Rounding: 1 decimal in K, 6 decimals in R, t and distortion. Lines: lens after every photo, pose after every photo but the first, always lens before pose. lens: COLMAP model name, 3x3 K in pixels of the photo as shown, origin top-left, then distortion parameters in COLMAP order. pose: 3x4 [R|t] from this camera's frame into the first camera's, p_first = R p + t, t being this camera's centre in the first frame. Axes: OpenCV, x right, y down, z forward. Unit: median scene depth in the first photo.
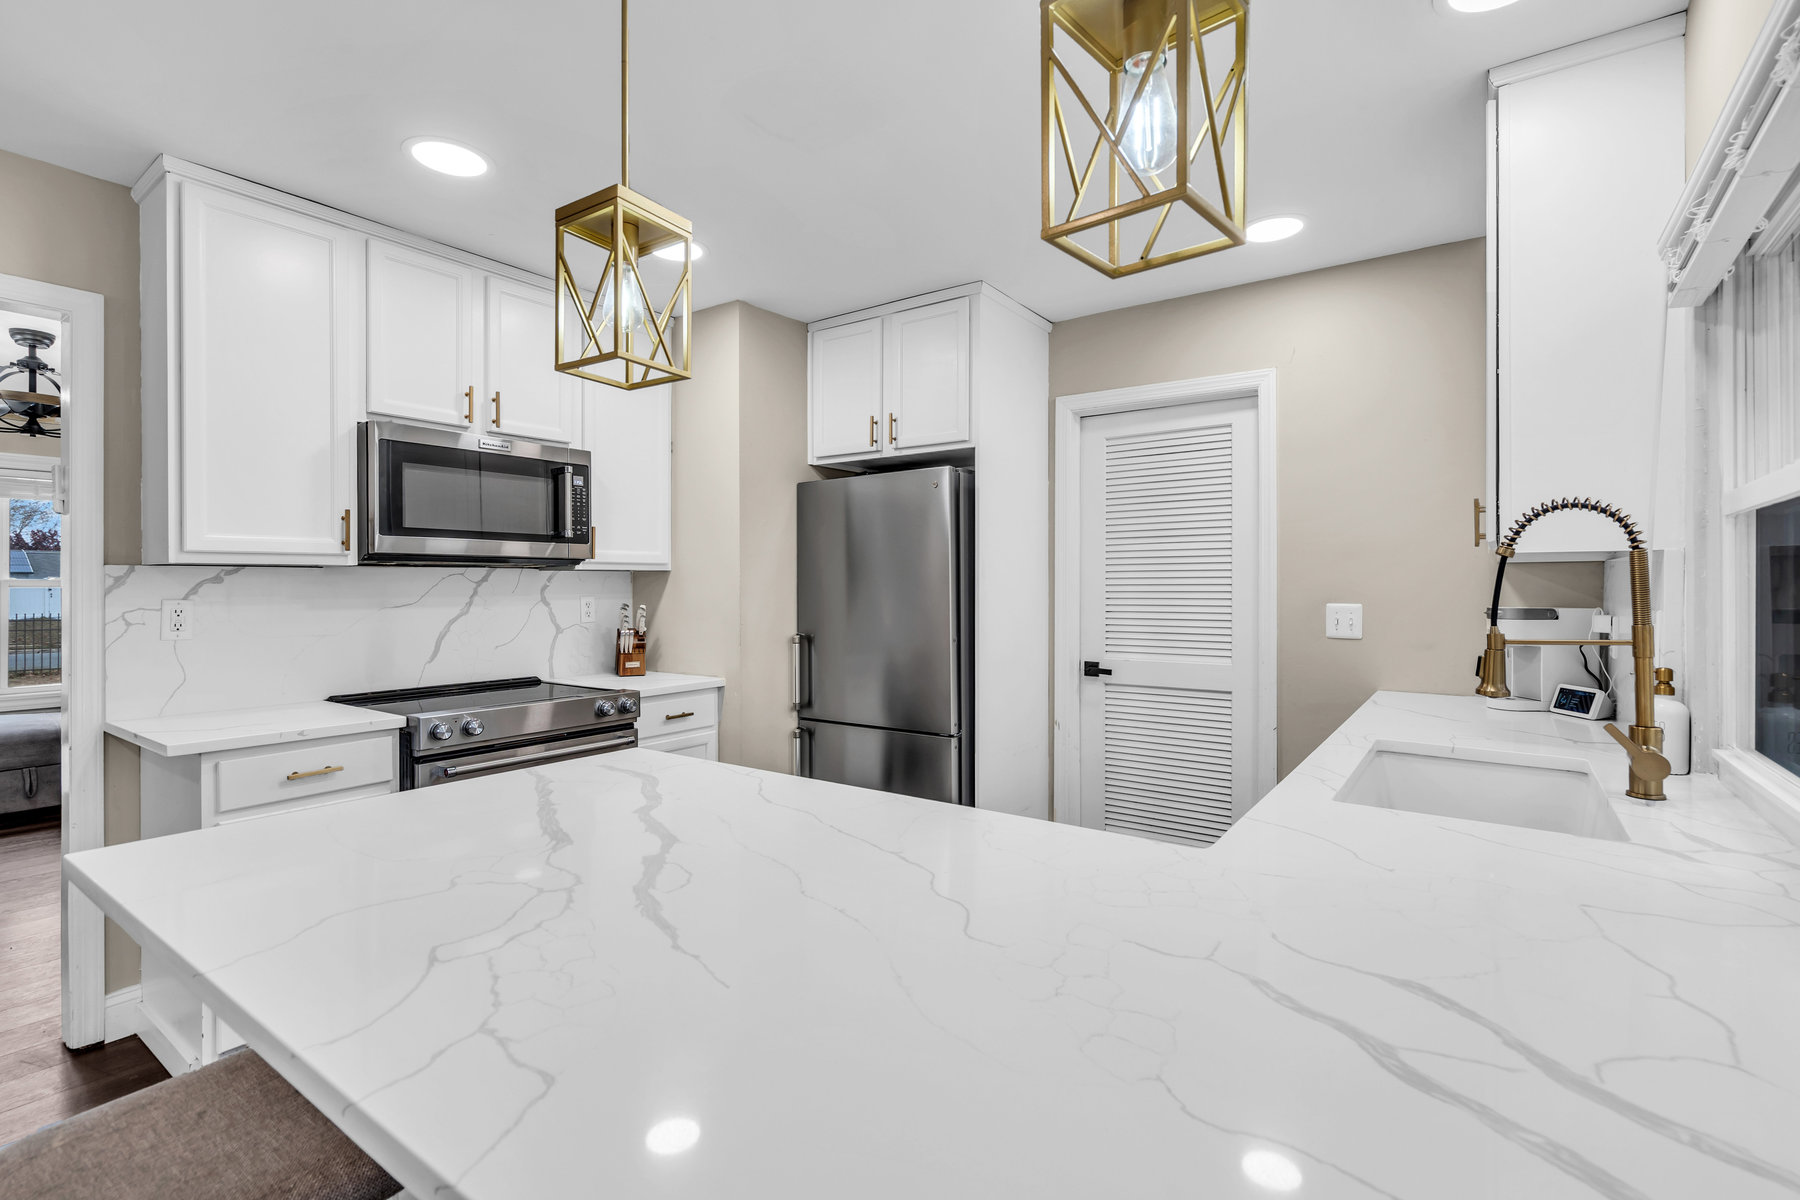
lens RADIAL K [[823.1, 0, 901.7], [0, 823.1, 582.3], [0, 0, 1]] dist [-0.007299, 0.003802]
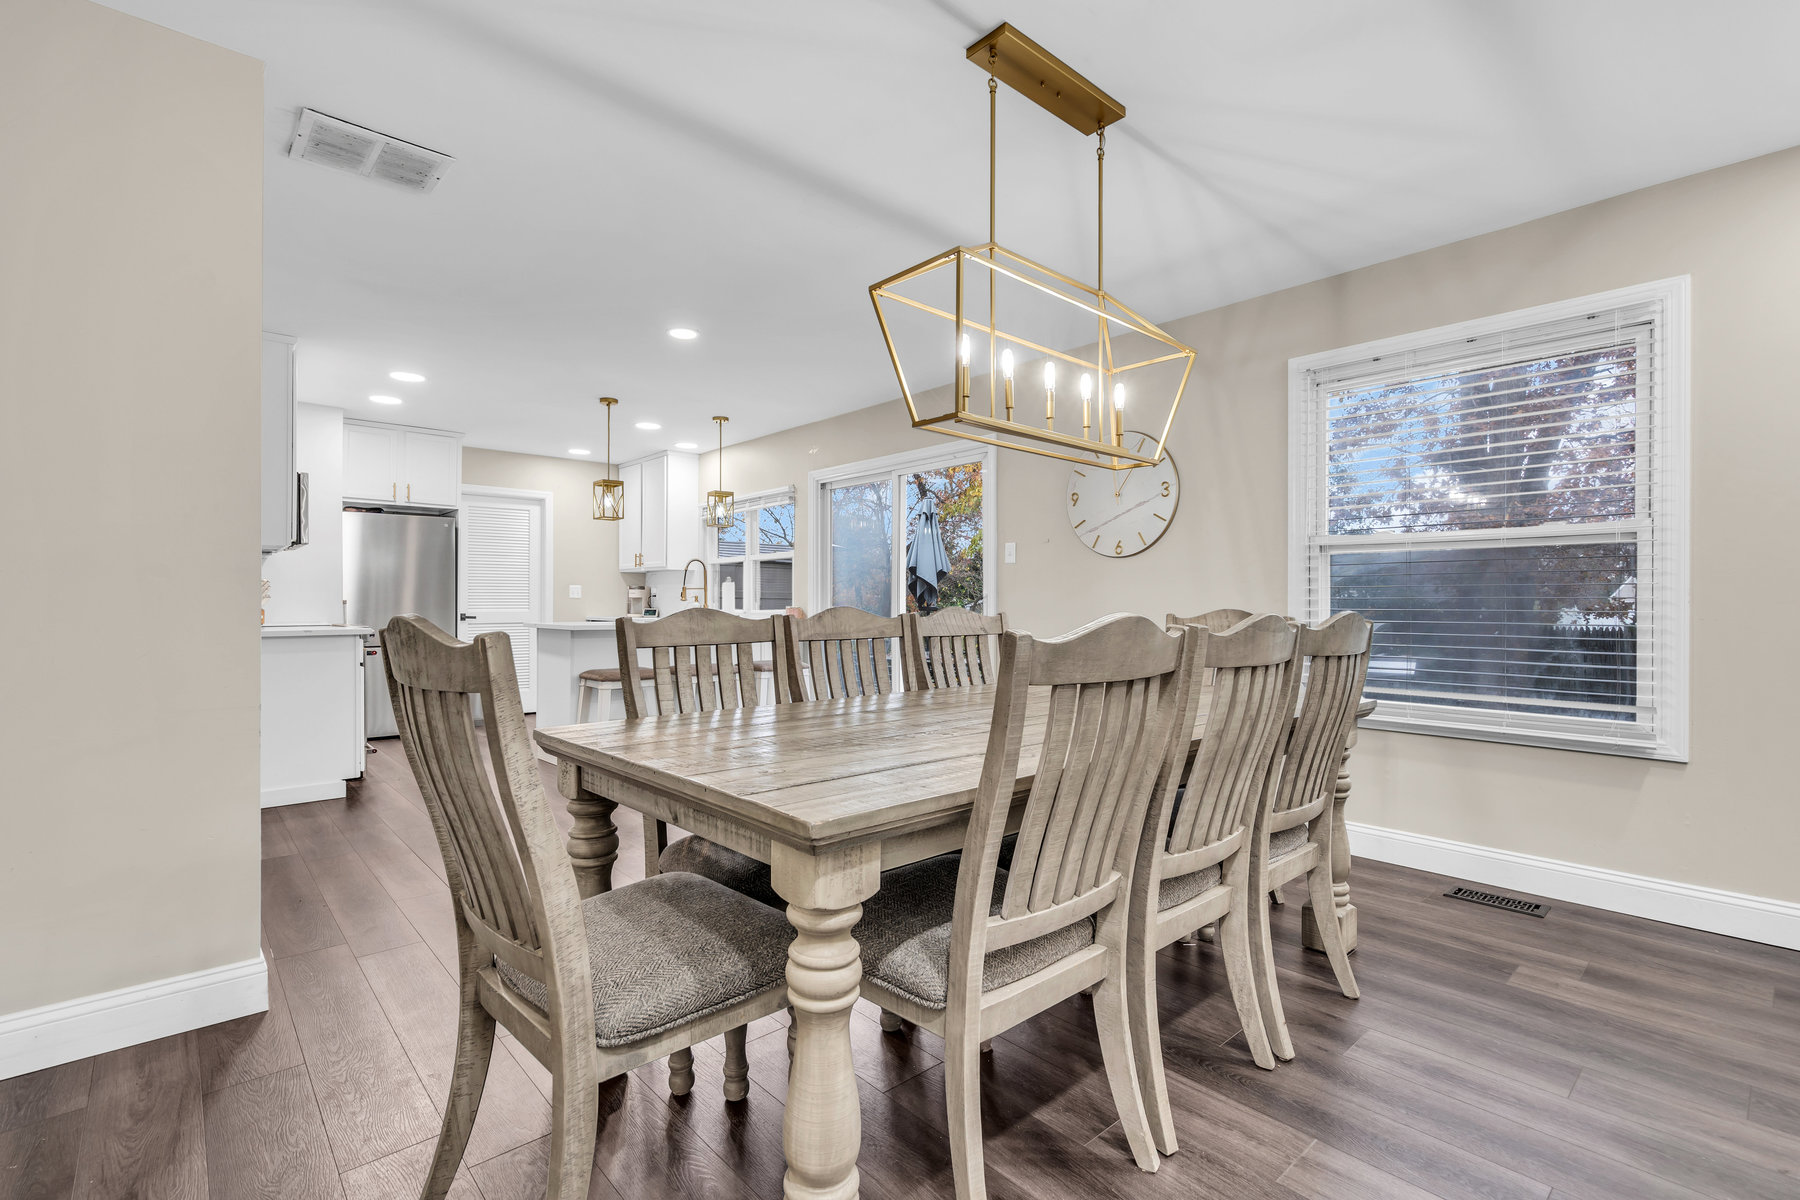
lens RADIAL K [[823.1, 0, 892.3], [0, 823.1, 595.4], [0, 0, 1]] dist [-0.007299, 0.003802]
pose [[0.224704, 0.010263, 0.974373, -1.833955], [-0.005744, 0.999941, -0.009208, 0.076533], [-0.974410, -0.003528, 0.224750, -0.610572]]
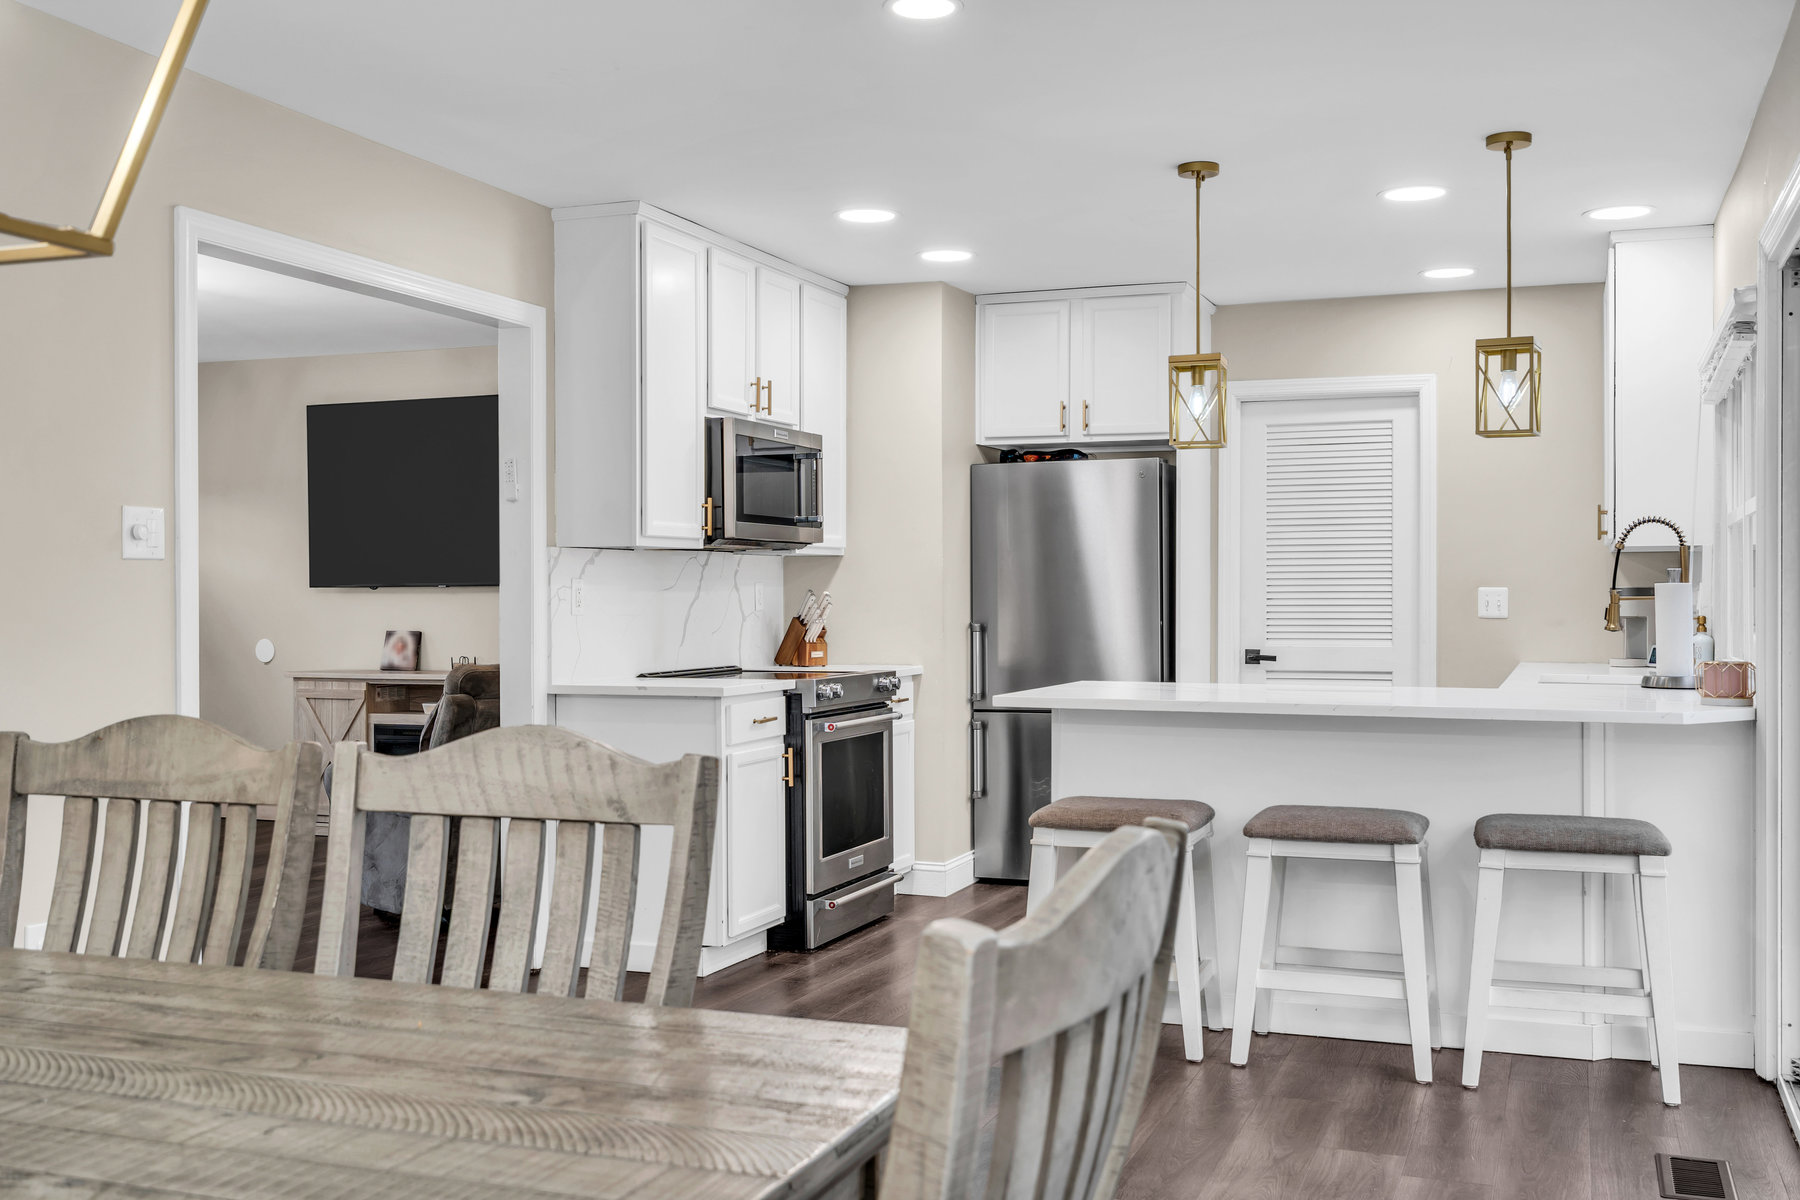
lens RADIAL K [[1778.5, 0, 896.7], [0, 1778.5, 596.4], [0, 0, 1]] dist [0.006880, 0.000000]
pose [[0.967534, -0.000442, 0.252740, -0.874740], [-0.000877, 0.999987, 0.005107, 0.026341], [-0.252739, -0.005163, 0.967521, -1.164102]]
